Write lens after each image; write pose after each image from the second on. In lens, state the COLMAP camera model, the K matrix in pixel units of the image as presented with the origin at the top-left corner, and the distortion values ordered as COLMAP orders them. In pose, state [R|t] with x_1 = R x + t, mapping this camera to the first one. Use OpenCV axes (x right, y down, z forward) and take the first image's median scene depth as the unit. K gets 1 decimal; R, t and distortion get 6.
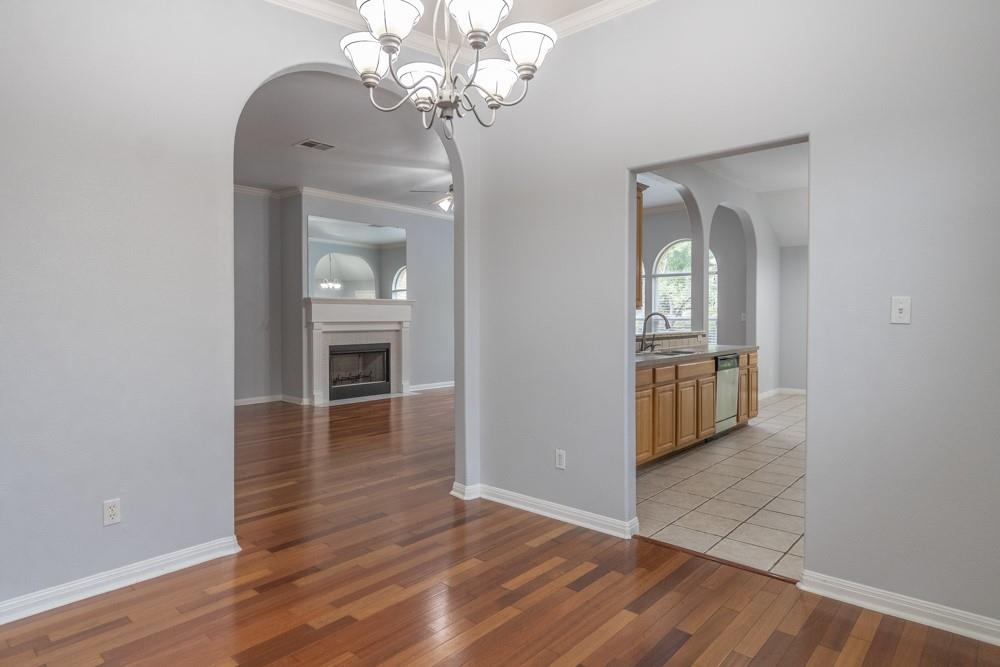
lens RADIAL K [[569.1, 0, 501.7], [0, 569.1, 322.2], [0, 0, 1]] dist [0.003400, 0.000117]
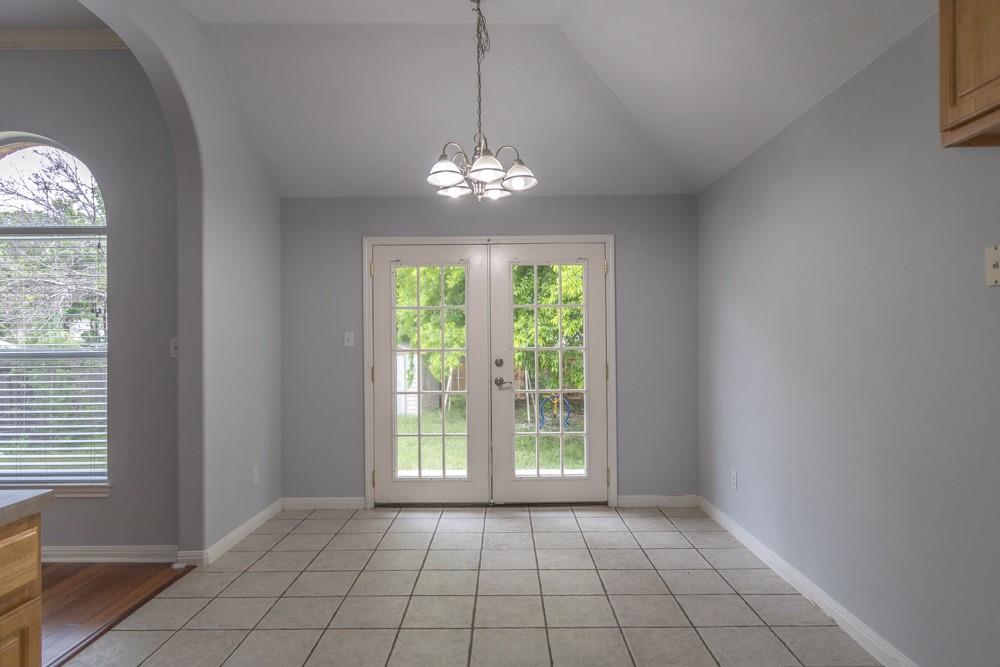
lens RADIAL K [[579.0, 0, 499.6], [0, 579.0, 340.6], [0, 0, 1]] dist [0.001883, 0.000256]
pose [[0.753212, -0.000605, 0.657778, 0.344536], [0.013245, 0.999811, -0.014247, -0.005450], [-0.657645, 0.019443, 0.753077, 0.580292]]
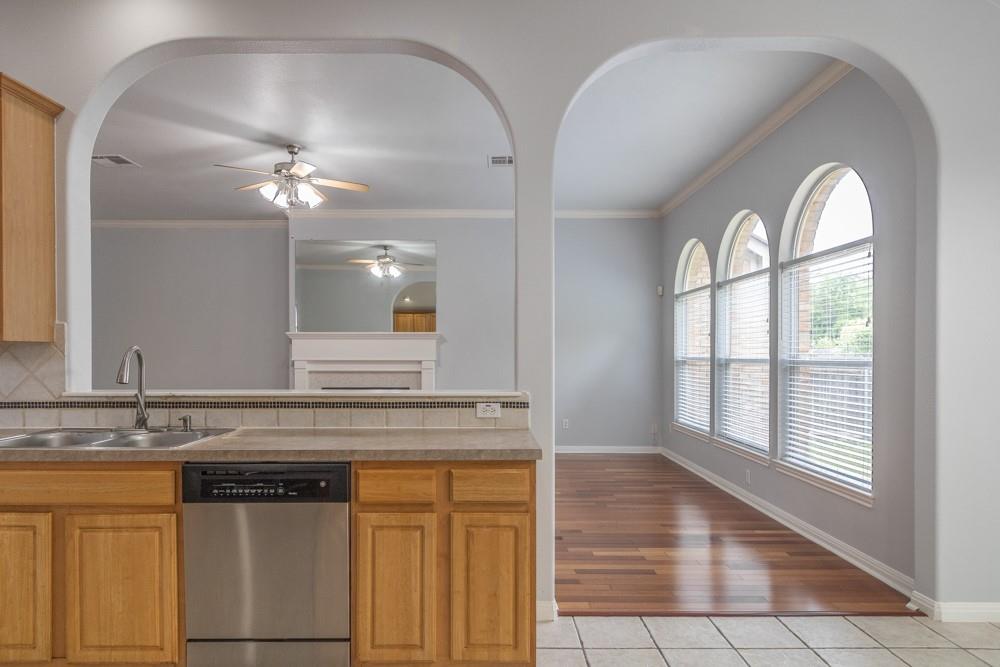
lens RADIAL K [[586.6, 0, 494.9], [0, 586.6, 355.5], [0, 0, 1]] dist [0.004628, 0.000394]
pose [[0.662193, 0.003391, -0.749326, 0.536426], [-0.009585, 0.999946, -0.003946, -0.006647], [0.749272, 0.009795, 0.662190, 0.602367]]
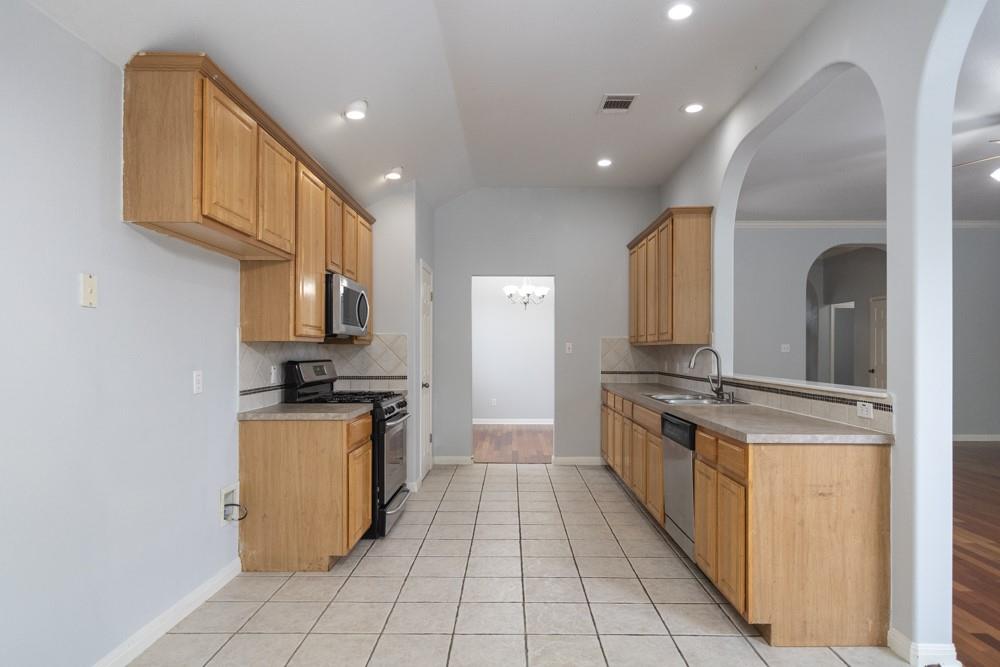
lens RADIAL K [[576.7, 0, 505.3], [0, 576.7, 348.5], [0, 0, 1]] dist [0.002354, 0.000158]
pose [[-0.755088, -0.002860, -0.655617, 0.641374], [-0.009393, 0.999935, 0.006456, -0.010724], [0.655556, 0.011033, -0.755066, 0.929077]]
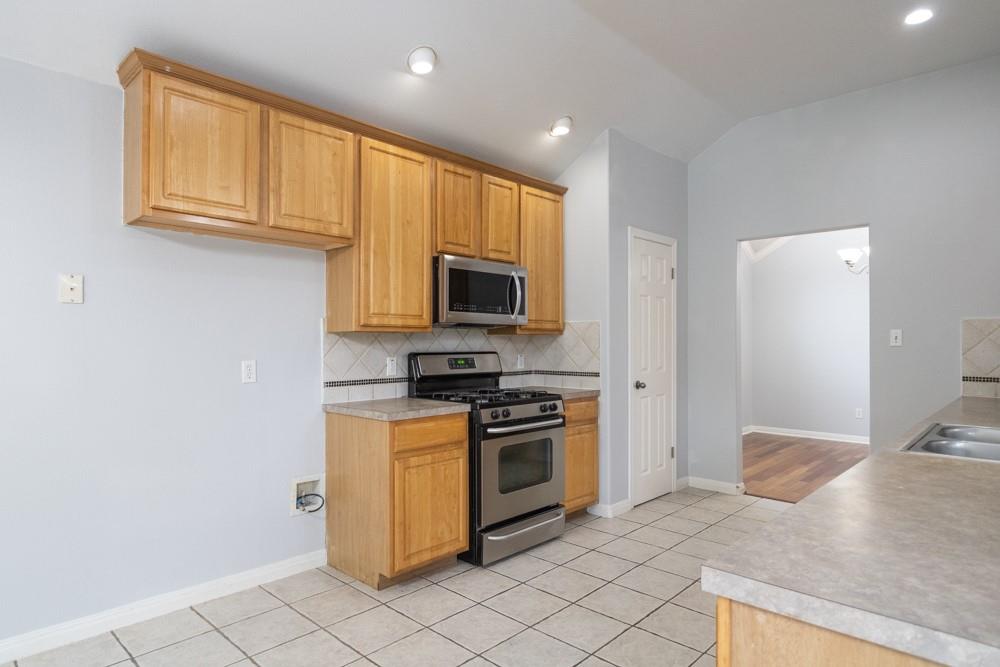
lens RADIAL K [[572.4, 0, 493.9], [0, 572.4, 340.8], [0, 0, 1]] dist [0.003580, -0.000721]
pose [[-0.999183, -0.000033, 0.040404, 0.391301], [0.000395, 0.999944, 0.010594, -0.009613], [-0.040402, 0.010601, -0.999127, 0.896377]]
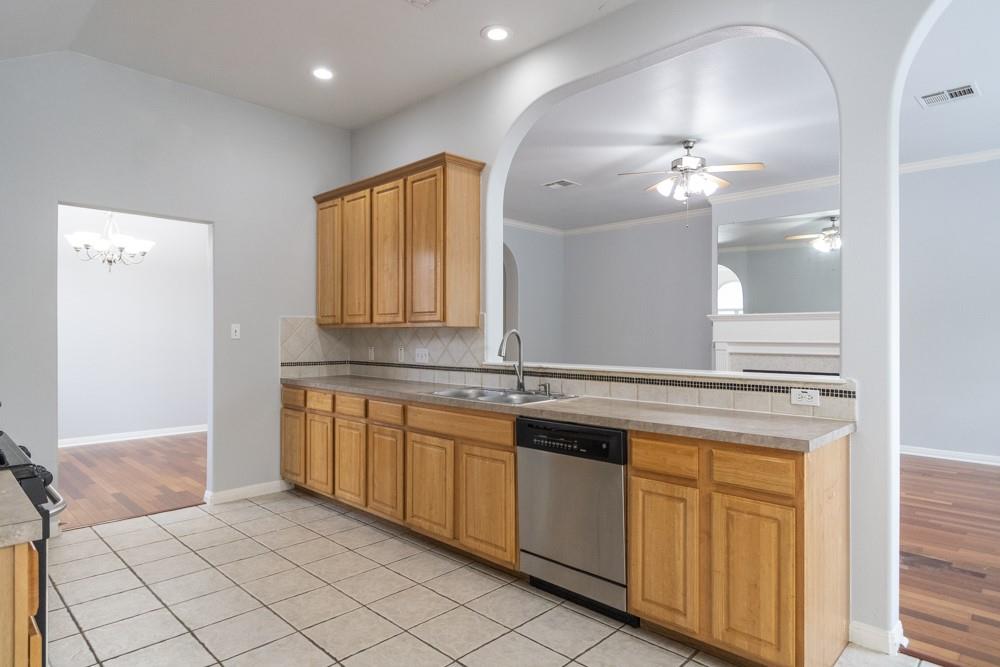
lens RADIAL K [[577.8, 0, 500.0], [0, 577.8, 333.5], [0, 0, 1]] dist [0.003445, -0.000151]
pose [[-0.050148, -0.002128, -0.998740, 0.592905], [-0.013891, 0.999902, -0.001433, -0.007287], [0.998645, 0.013802, -0.050173, 0.676412]]
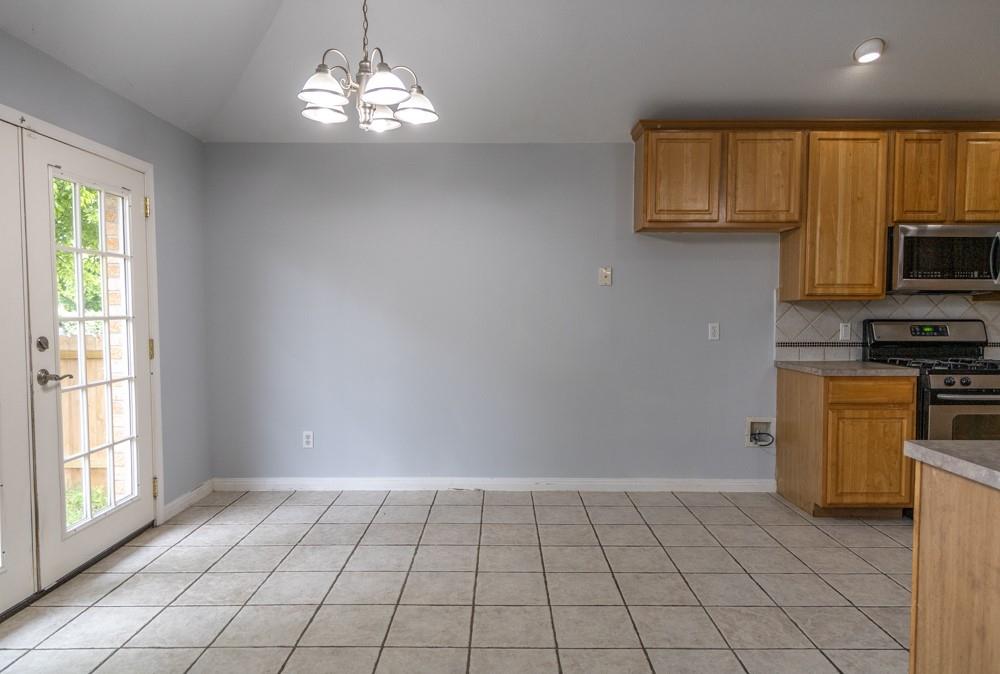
lens RADIAL K [[606.8, 0, 500.0], [0, 606.8, 337.0], [0, 0, 1]] dist [-0.000421, -0.000978]
pose [[-0.658320, -0.033138, 0.752009, 0.298522], [0.010268, 0.998542, 0.052990, -0.010626], [-0.752668, 0.042606, -0.657020, 1.008165]]
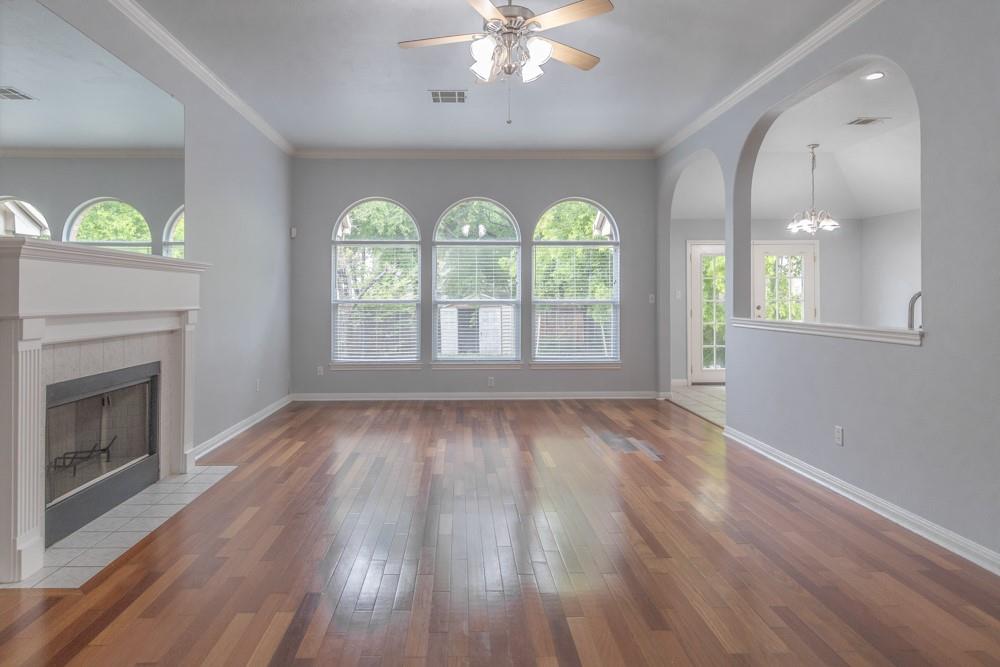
lens RADIAL K [[583.3, 0, 466.2], [0, 583.3, 288.4], [0, 0, 1]] dist [0.002850, -0.000490]
pose [[0.743153, 0.009555, 0.669054, -0.349062], [0.008882, 0.999669, -0.024143, -0.005677], [-0.669063, 0.023884, 0.742822, 0.571591]]
